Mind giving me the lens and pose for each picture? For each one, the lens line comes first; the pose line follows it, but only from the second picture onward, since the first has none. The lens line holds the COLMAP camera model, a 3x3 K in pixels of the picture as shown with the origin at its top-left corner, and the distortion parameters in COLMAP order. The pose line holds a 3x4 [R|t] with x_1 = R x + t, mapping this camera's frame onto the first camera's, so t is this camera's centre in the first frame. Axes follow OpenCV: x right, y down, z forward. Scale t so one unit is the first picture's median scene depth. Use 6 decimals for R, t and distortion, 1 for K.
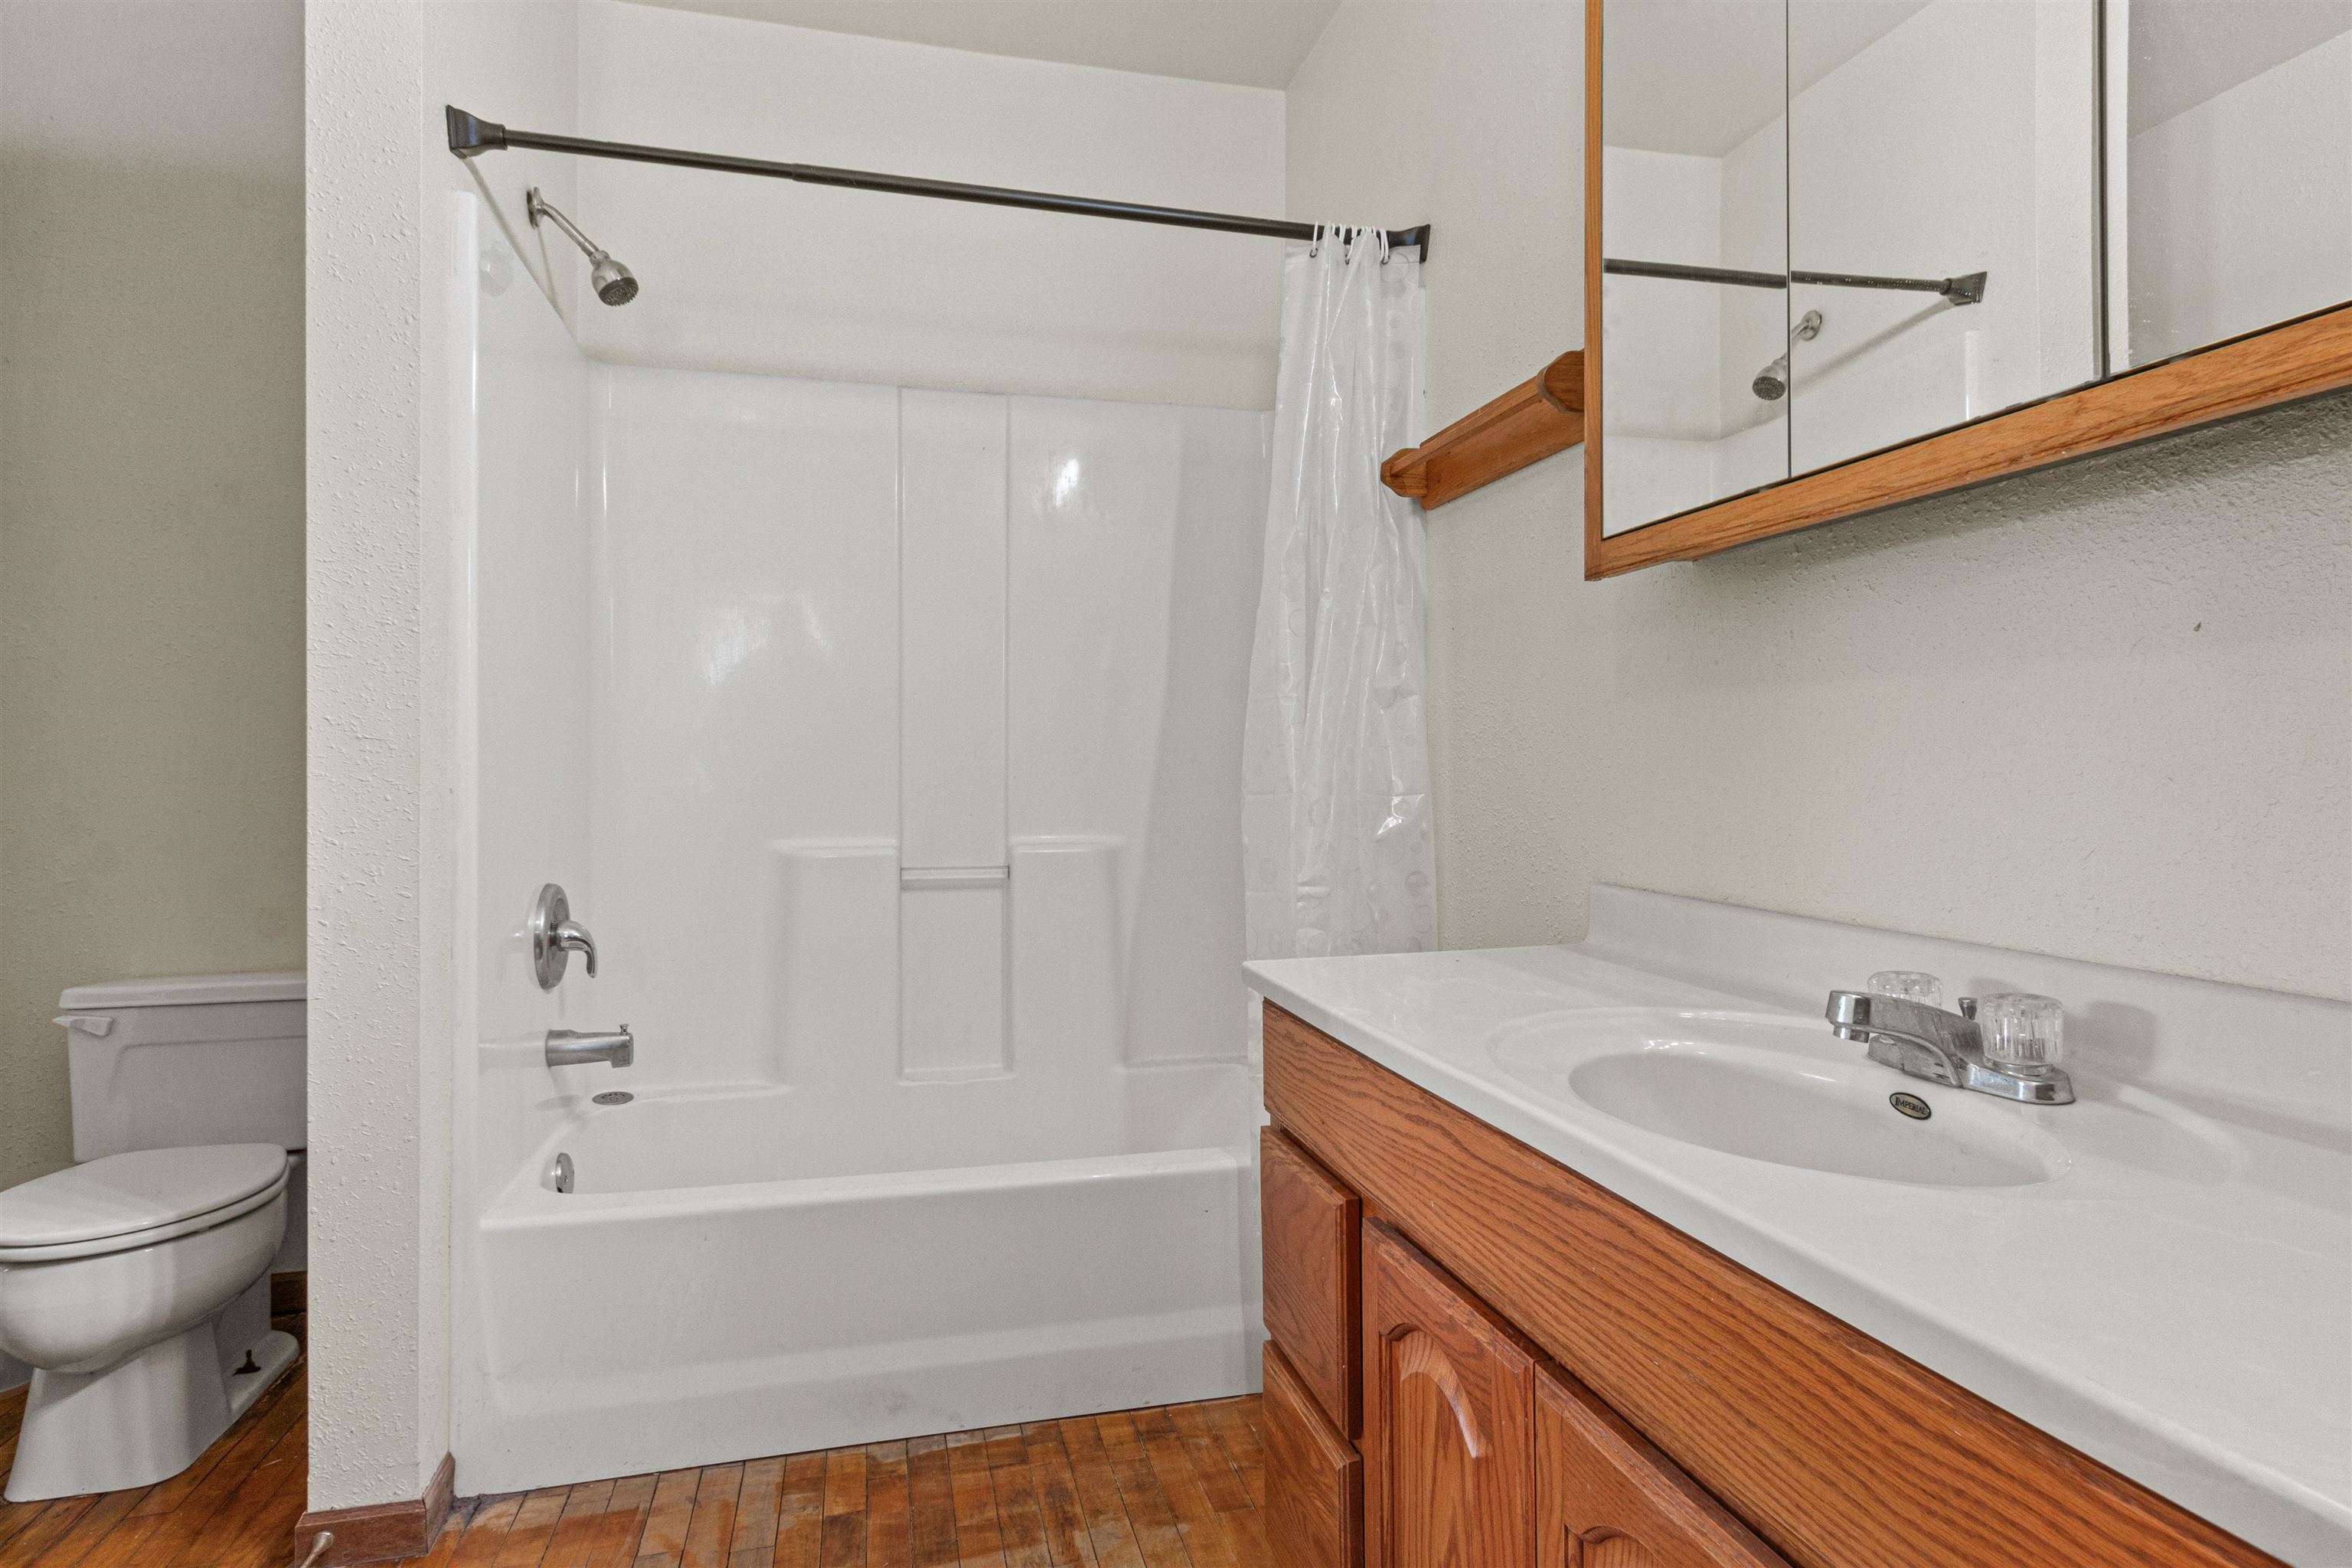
lens RADIAL K [[1224.2, 0, 1185.7], [0, 1224.2, 778.9], [0, 0, 1]] dist [0.002331, 0.000117]
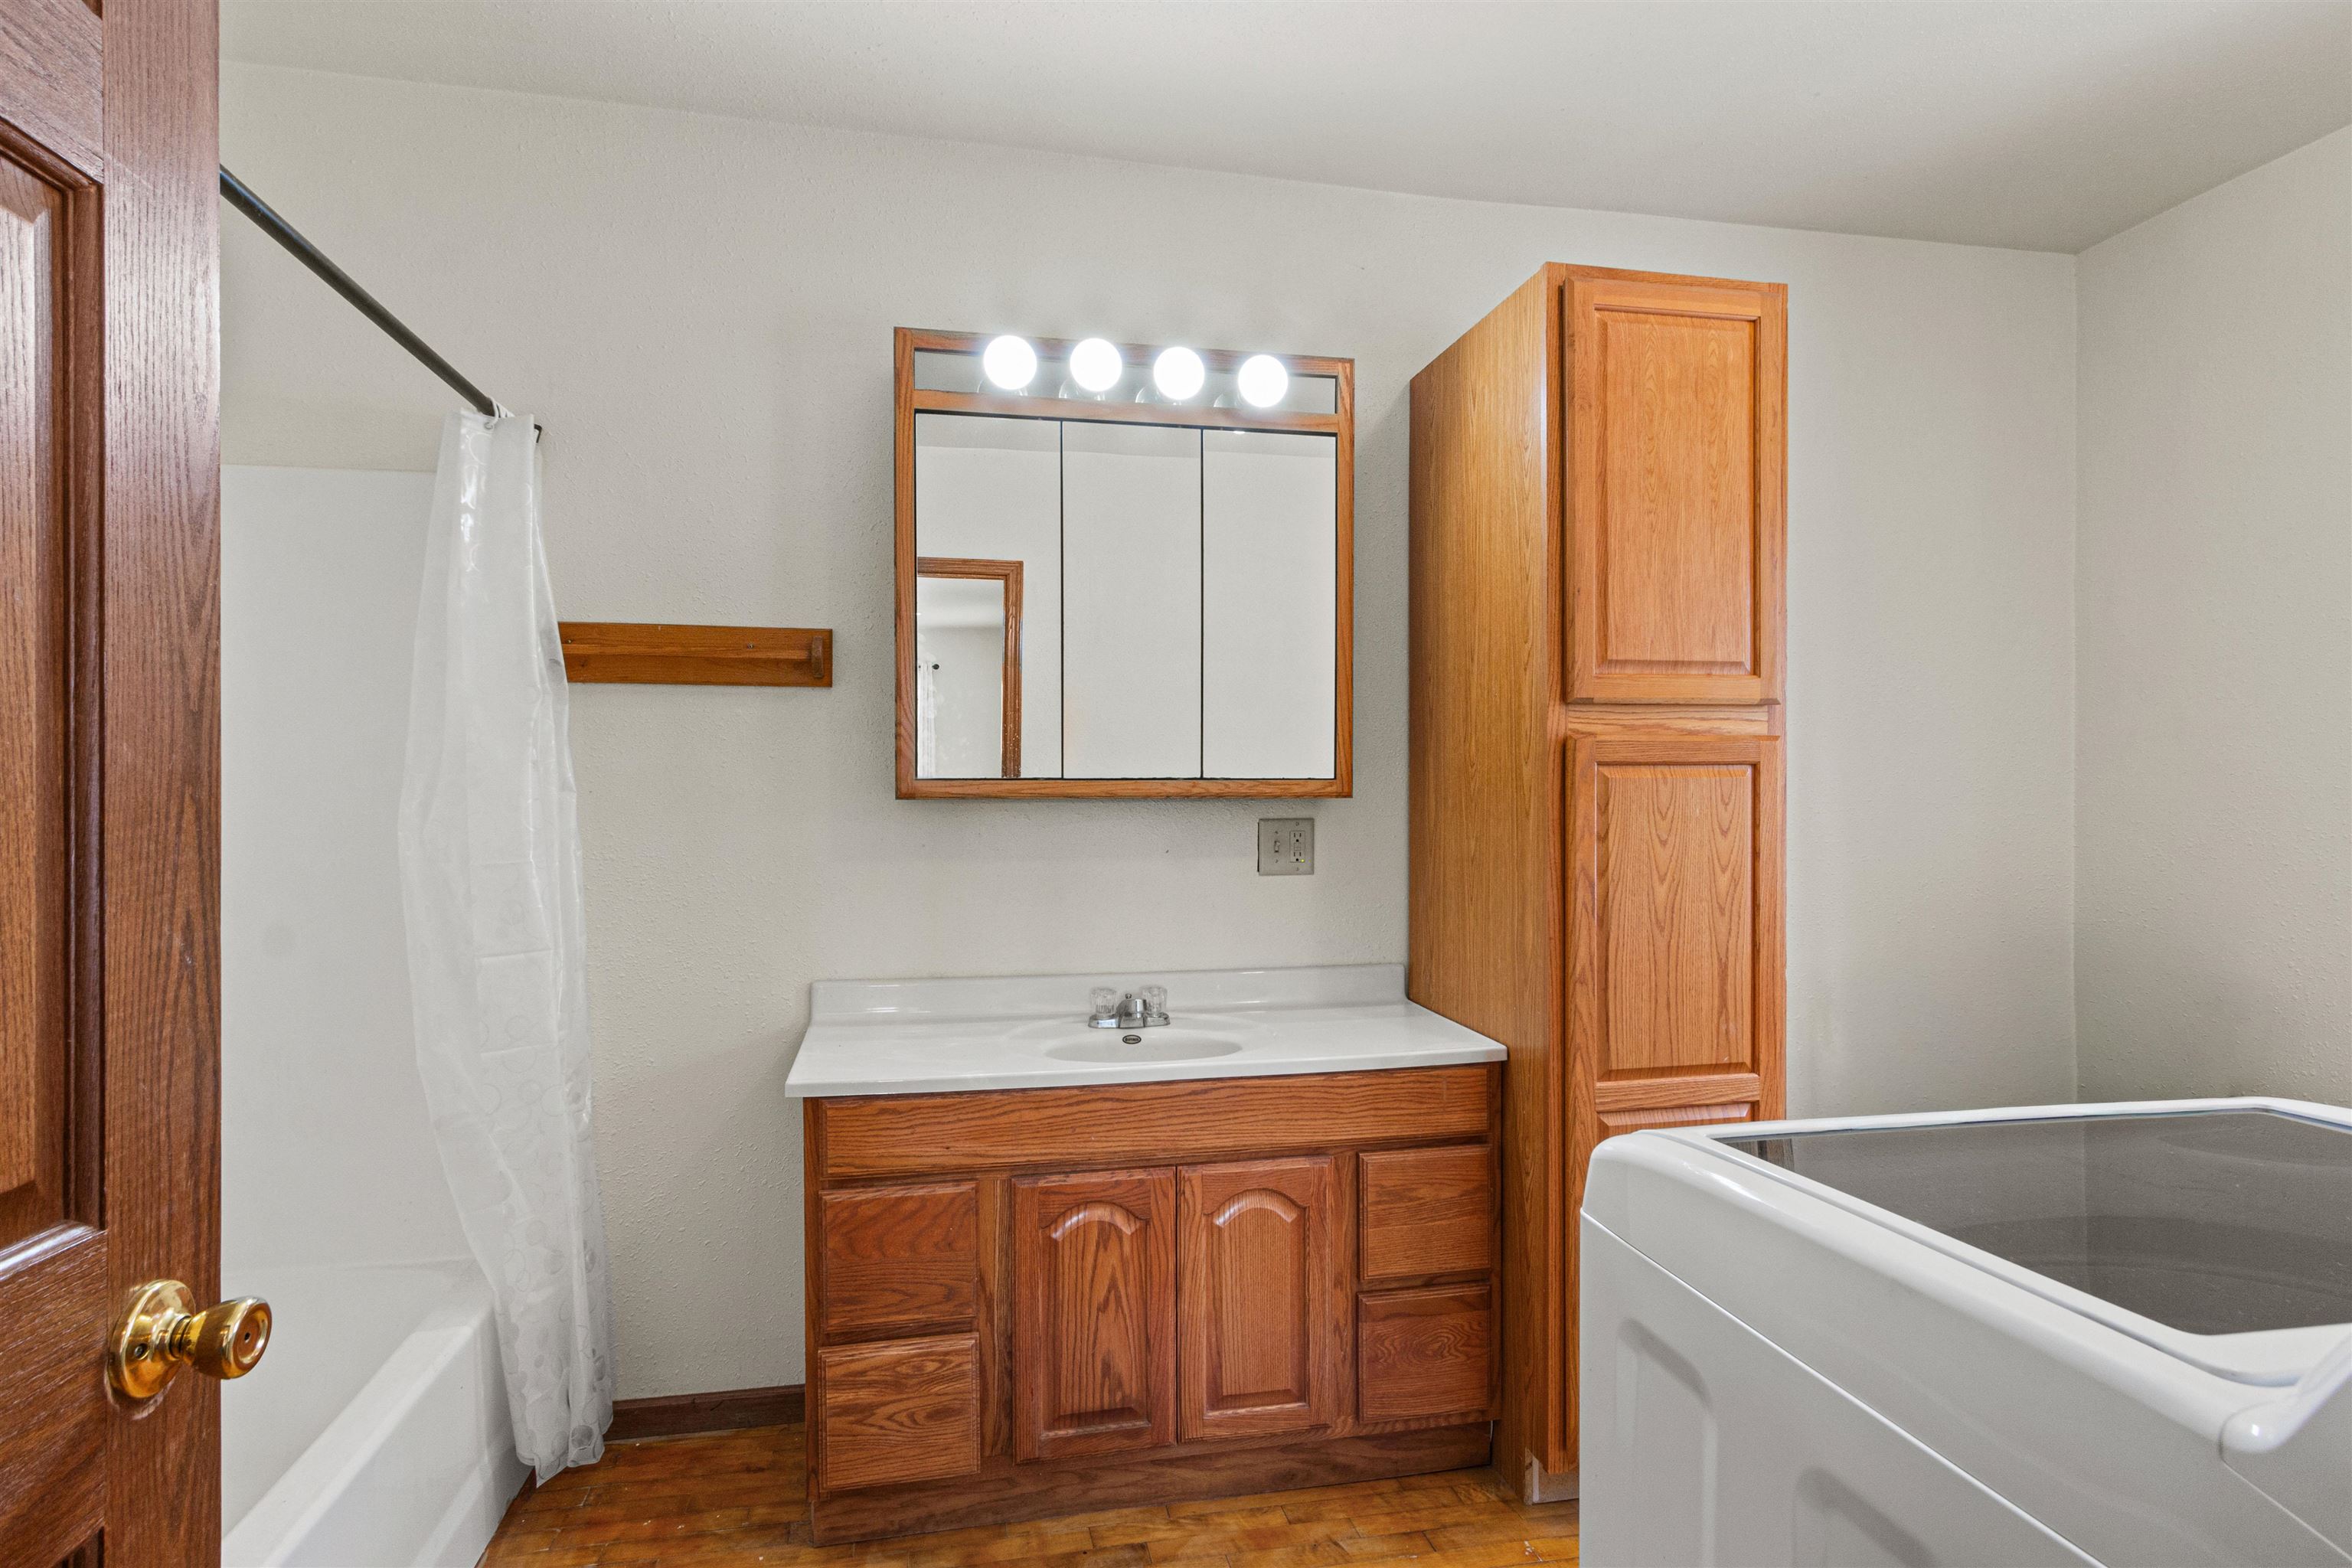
lens RADIAL K [[1224.2, 0, 1168.1], [0, 1224.2, 784.4], [0, 0, 1]] dist [0.002331, 0.000117]
pose [[0.054853, -0.003446, 0.998488, -2.983534], [0.003167, 0.999990, 0.003277, -0.419496], [-0.998489, 0.002982, 0.054864, 1.194313]]
